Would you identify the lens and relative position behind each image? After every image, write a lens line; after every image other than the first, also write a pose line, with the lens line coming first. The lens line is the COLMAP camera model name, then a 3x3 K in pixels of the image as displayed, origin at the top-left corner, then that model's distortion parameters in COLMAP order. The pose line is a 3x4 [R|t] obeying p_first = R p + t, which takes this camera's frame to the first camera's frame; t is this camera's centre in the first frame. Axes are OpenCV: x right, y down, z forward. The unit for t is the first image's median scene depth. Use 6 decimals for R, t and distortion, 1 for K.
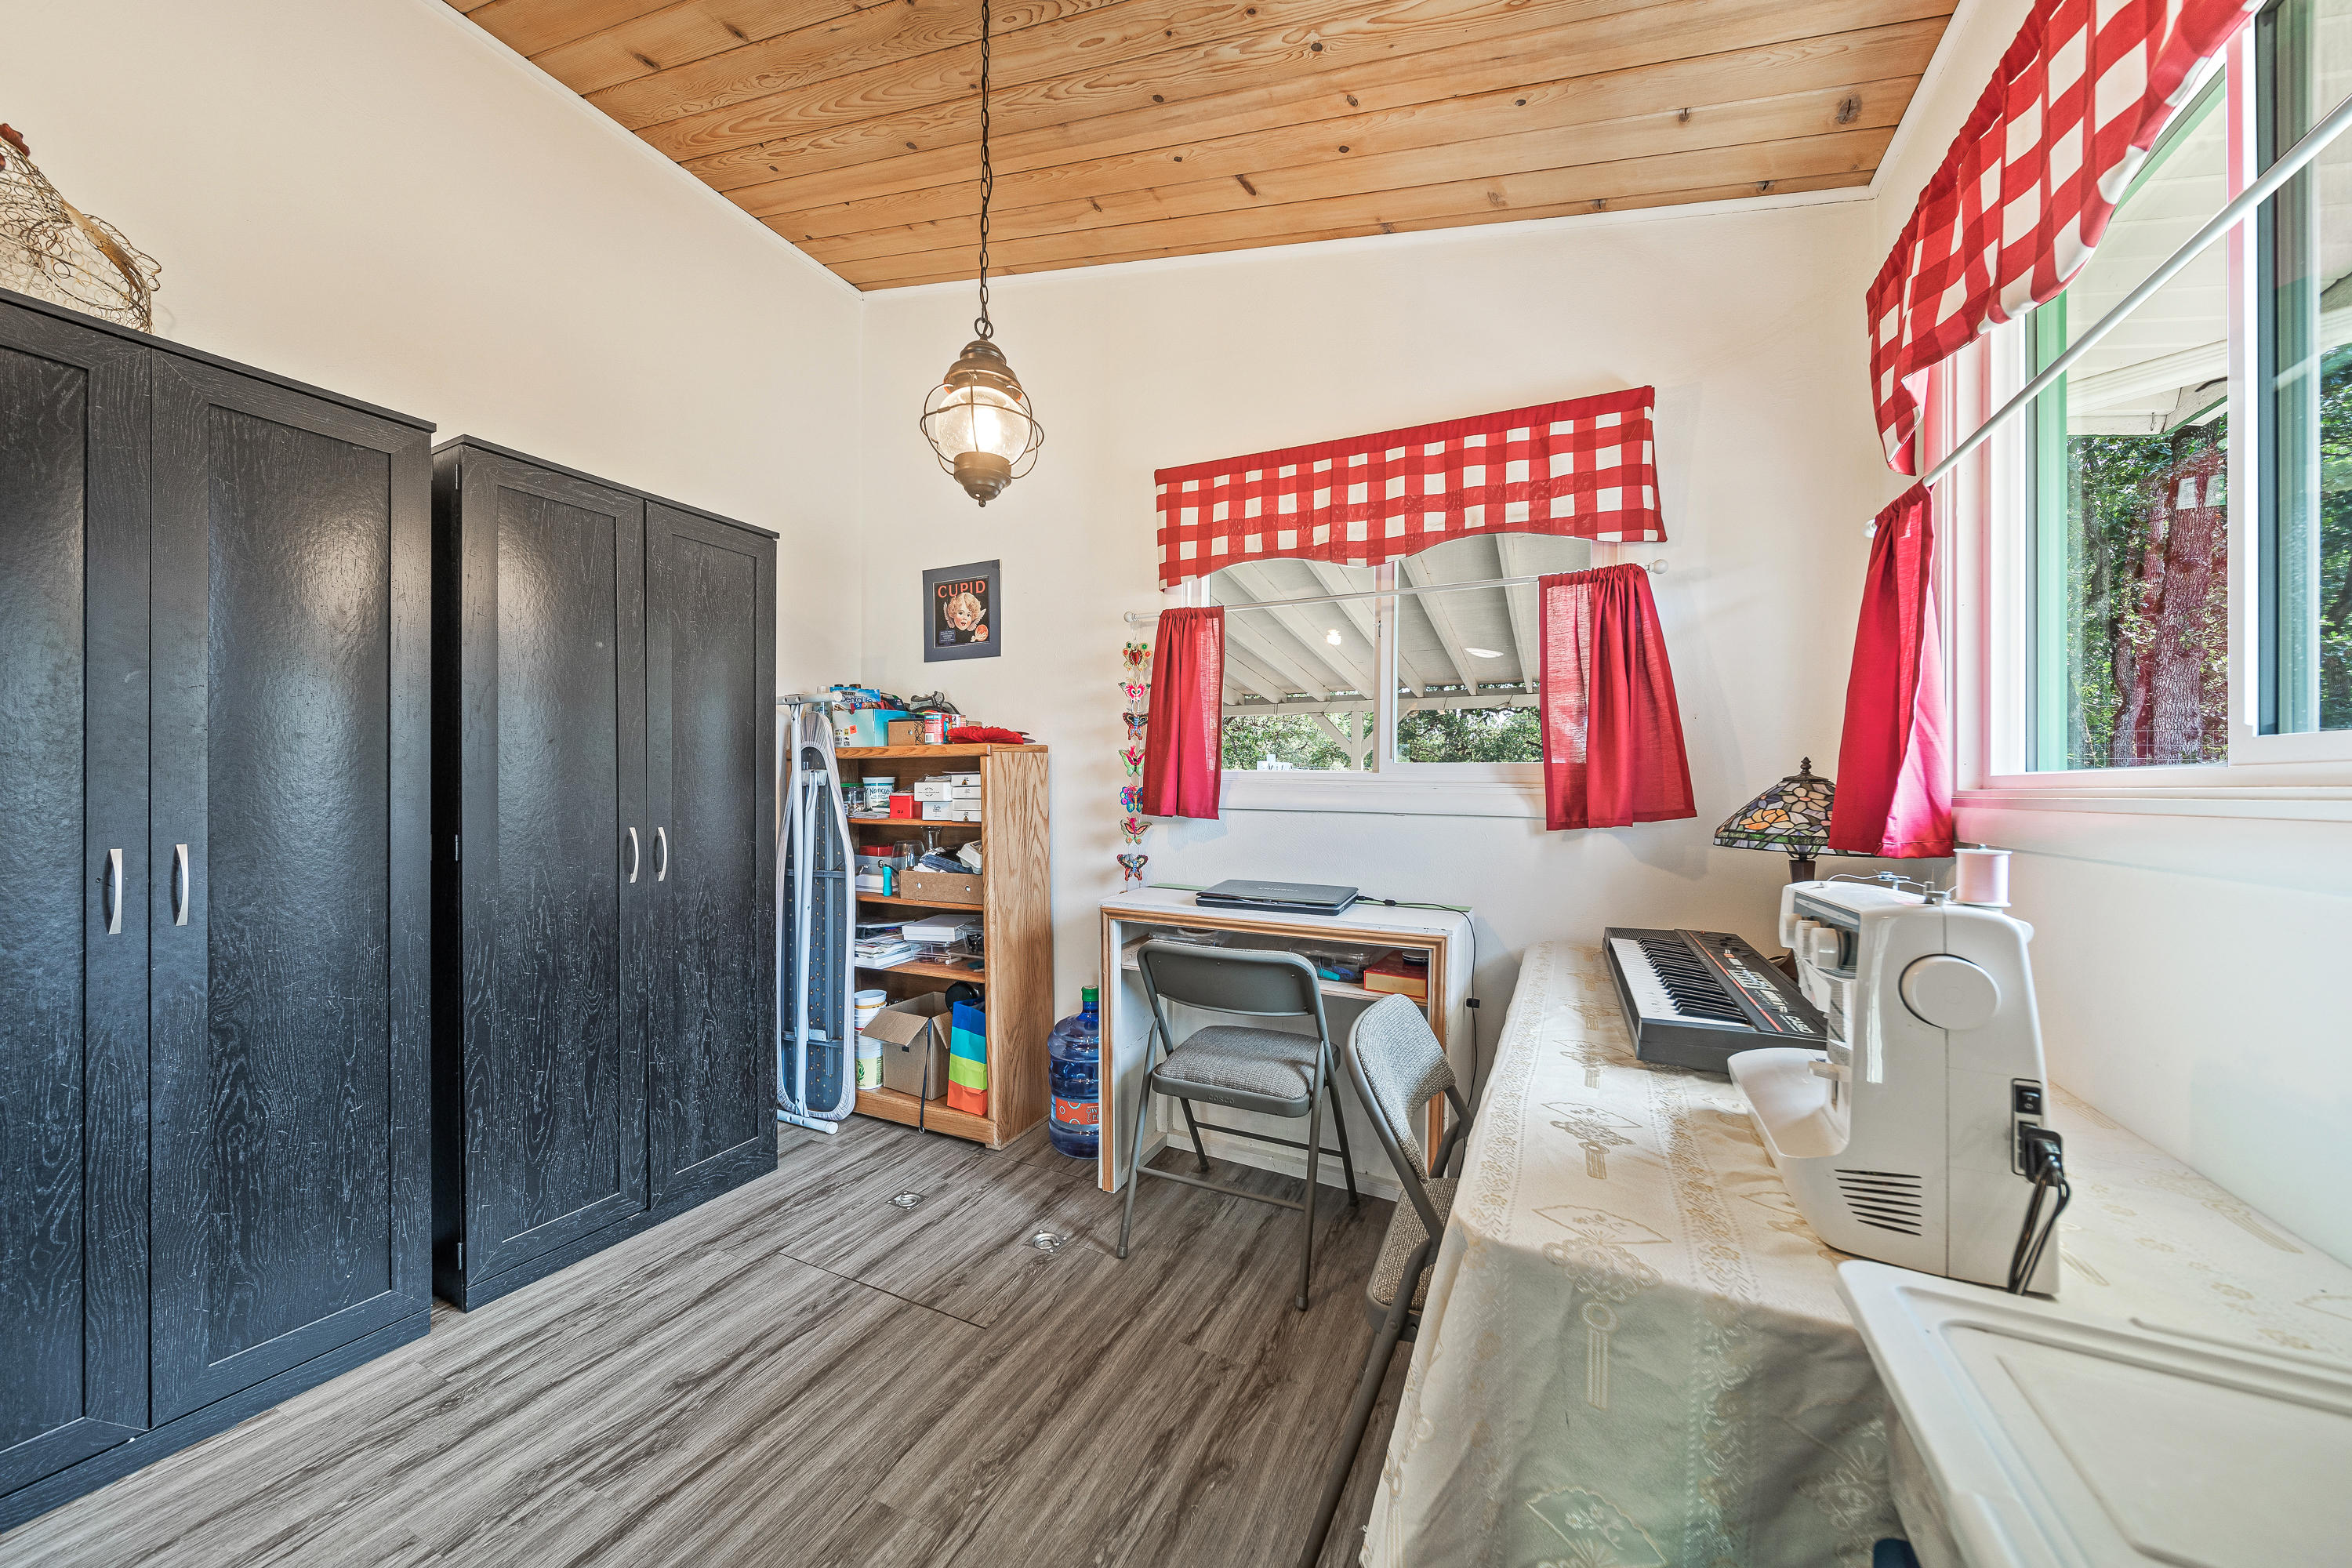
lens RADIAL K [[842.6, 0, 1190.6], [0, 842.6, 791.1], [0, 0, 1]] dist [0.000596, 0.000079]
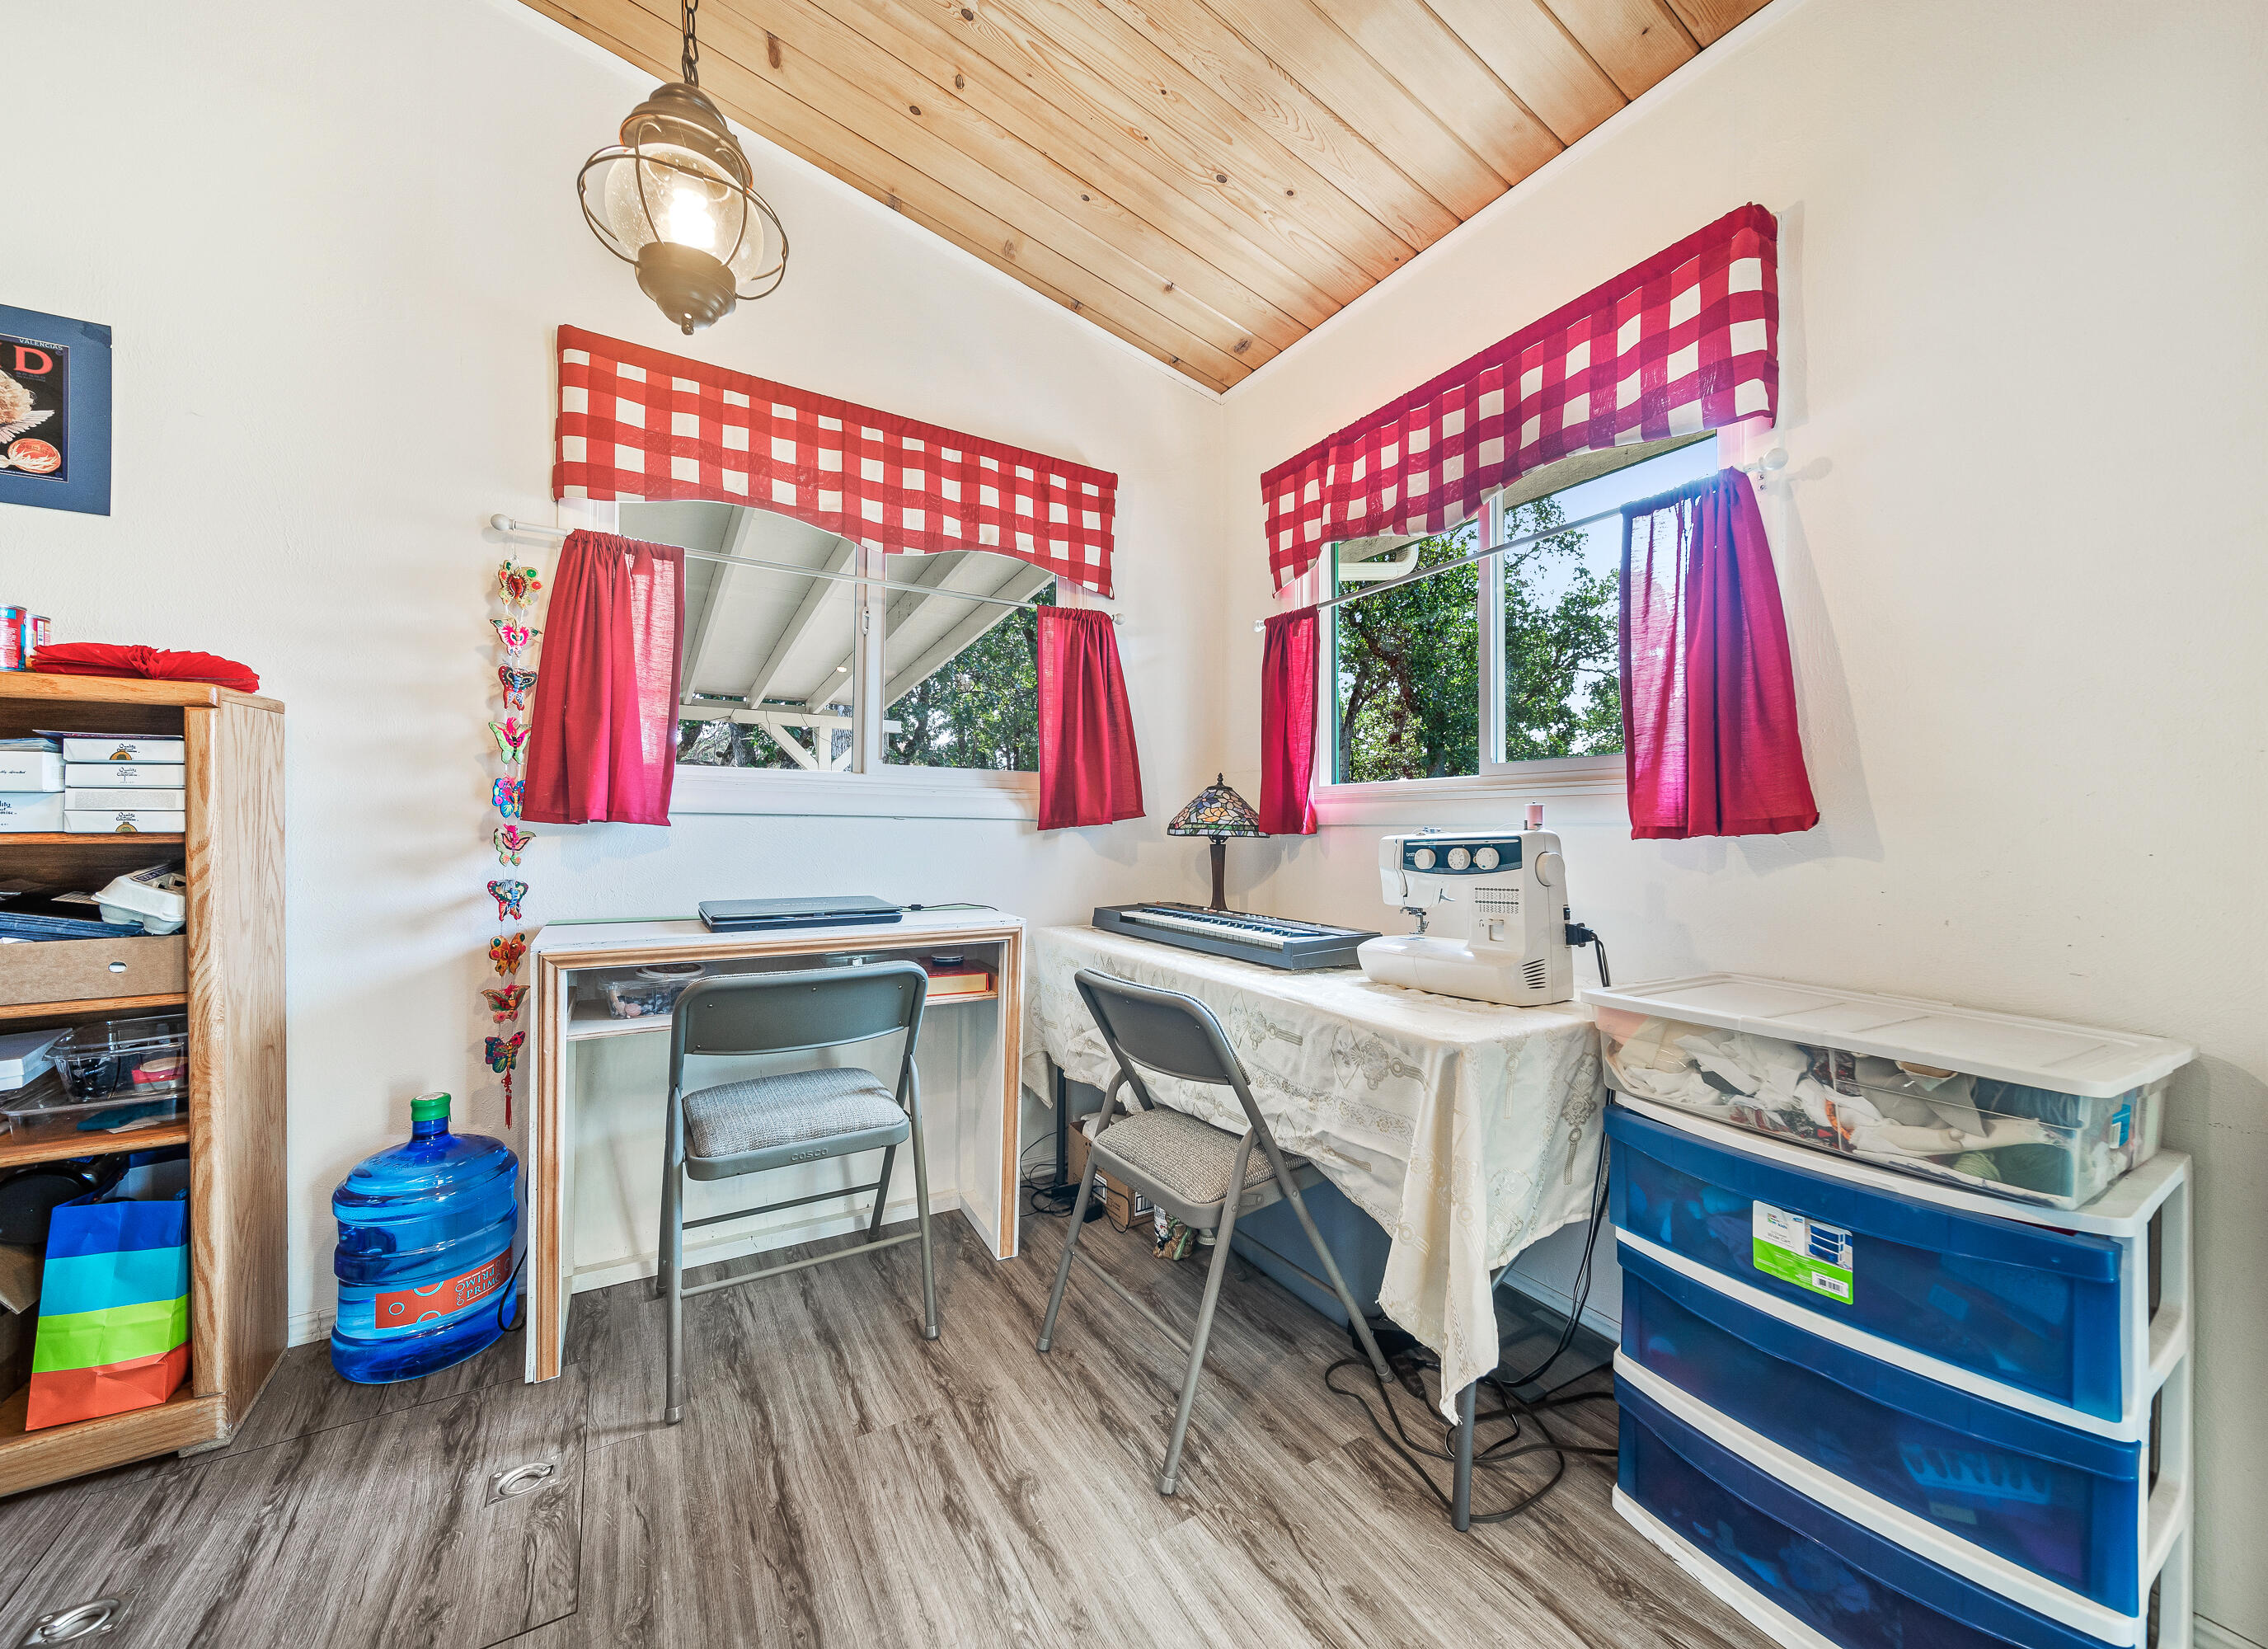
lens RADIAL K [[920.9, 0, 1136.0], [0, 920.9, 832.8], [0, 0, 1]] dist [-0.001096, -0.000690]
pose [[0.498819, -0.001558, 0.866705, -0.537072], [0.004350, 0.999990, -0.000706, 0.047366], [-0.866695, 0.004122, 0.498821, 0.247024]]
